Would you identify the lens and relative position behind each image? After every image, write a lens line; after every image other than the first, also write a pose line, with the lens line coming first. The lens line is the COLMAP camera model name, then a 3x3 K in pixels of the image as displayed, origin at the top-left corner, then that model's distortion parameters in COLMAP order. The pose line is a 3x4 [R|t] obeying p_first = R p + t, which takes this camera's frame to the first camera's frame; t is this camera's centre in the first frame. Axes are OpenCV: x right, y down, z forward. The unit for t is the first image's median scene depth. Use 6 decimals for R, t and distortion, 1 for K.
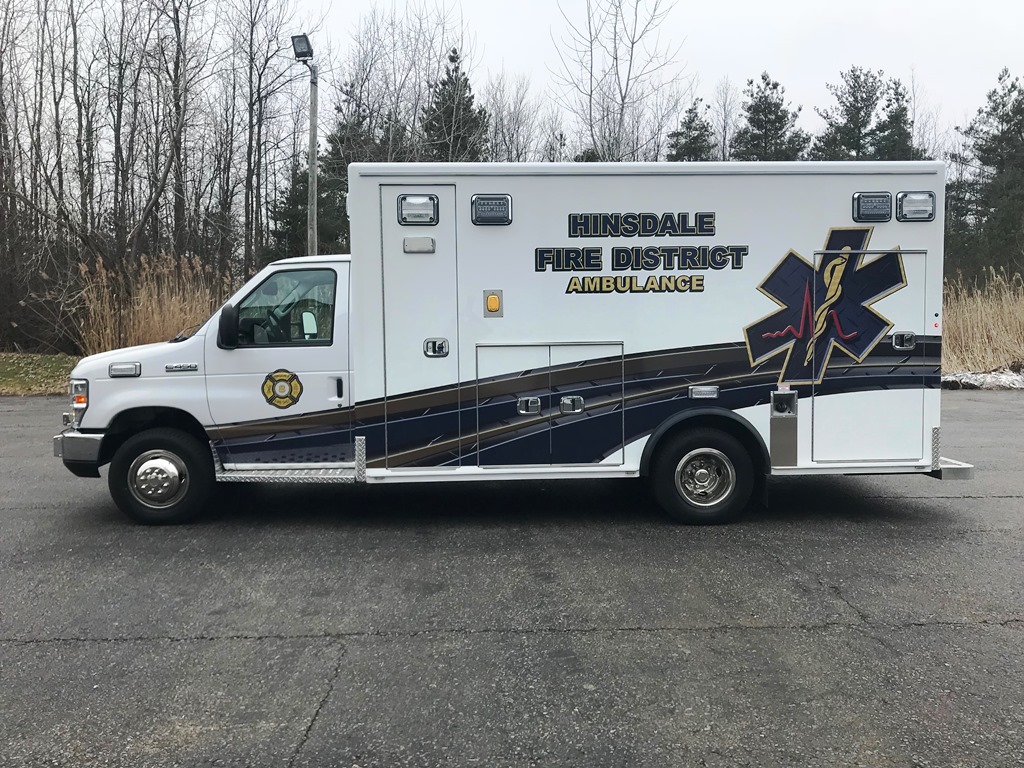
lens RADIAL K [[845.7, 0, 512.0], [0, 845.7, 384.0], [0, 0, 1]] dist [0.080587, -0.123176]
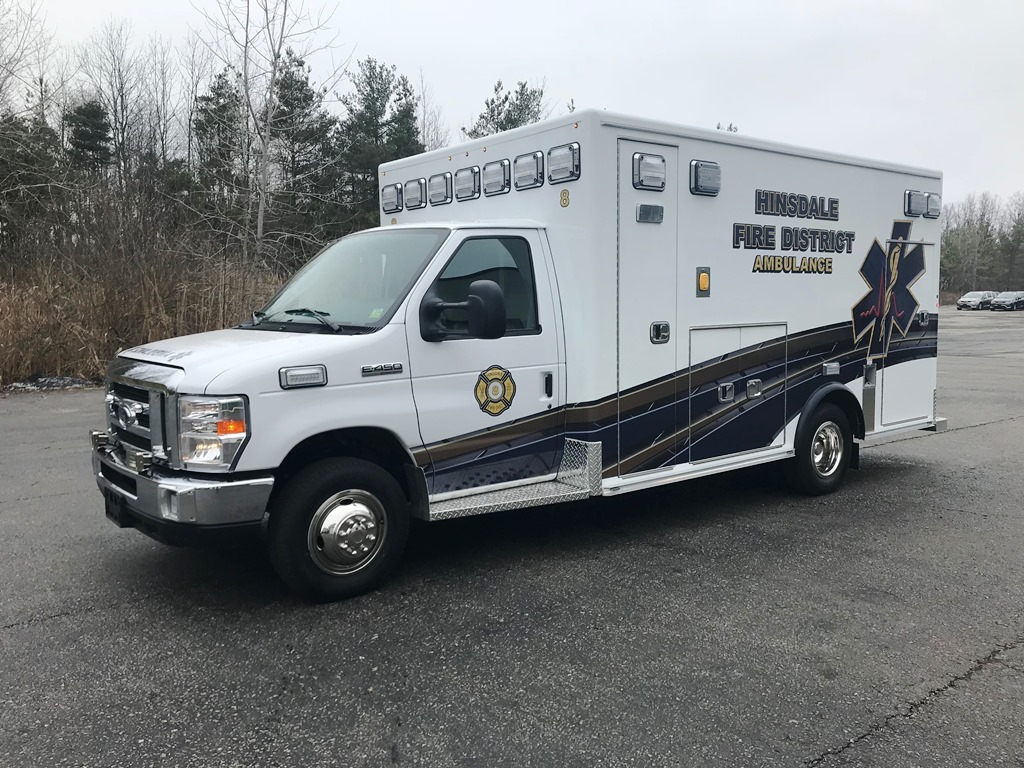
lens RADIAL K [[853.5, 0, 505.9], [0, 853.5, 382.6], [0, 0, 1]] dist [0.011003, -0.001258]
pose [[0.806787, -0.056421, 0.588142, -0.732891], [0.043228, 0.998399, 0.036480, -0.029795], [-0.589259, -0.004008, 0.807935, 0.381366]]
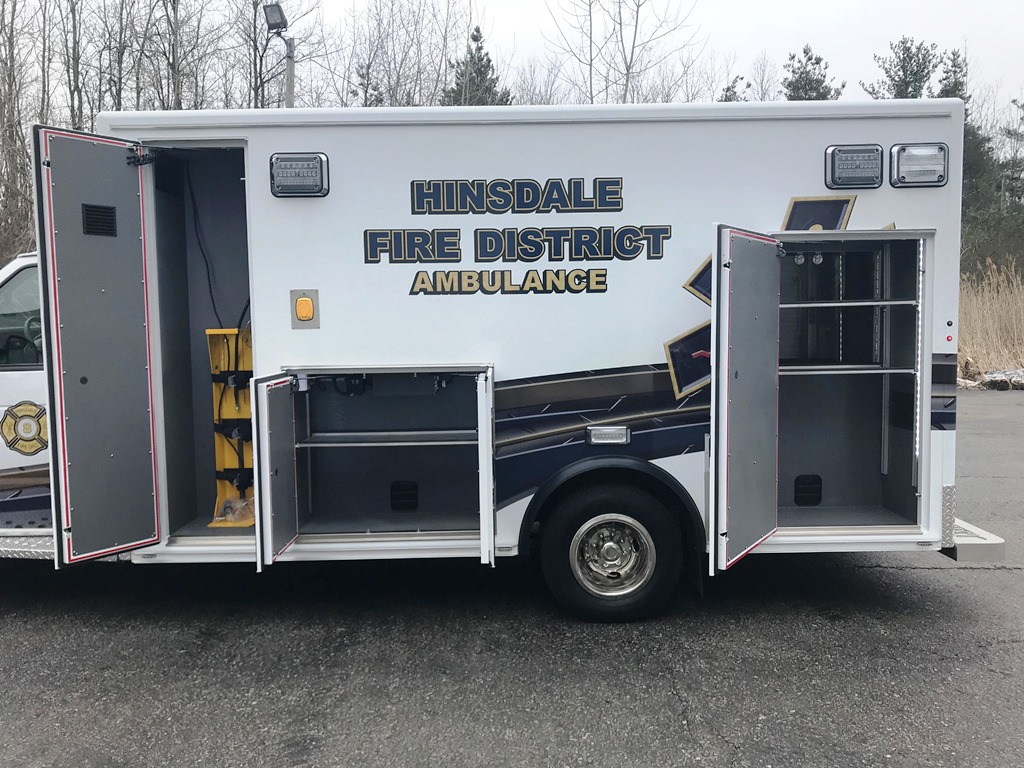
lens RADIAL K [[846.4, 0, 518.8], [0, 846.4, 385.5], [0, 0, 1]] dist [0.096829, -0.125795]
pose [[0.998891, 0.000562, -0.047071, 0.186385], [0.000049, 0.999916, 0.012962, -0.040843], [0.047074, -0.012950, 0.998807, 0.298783]]
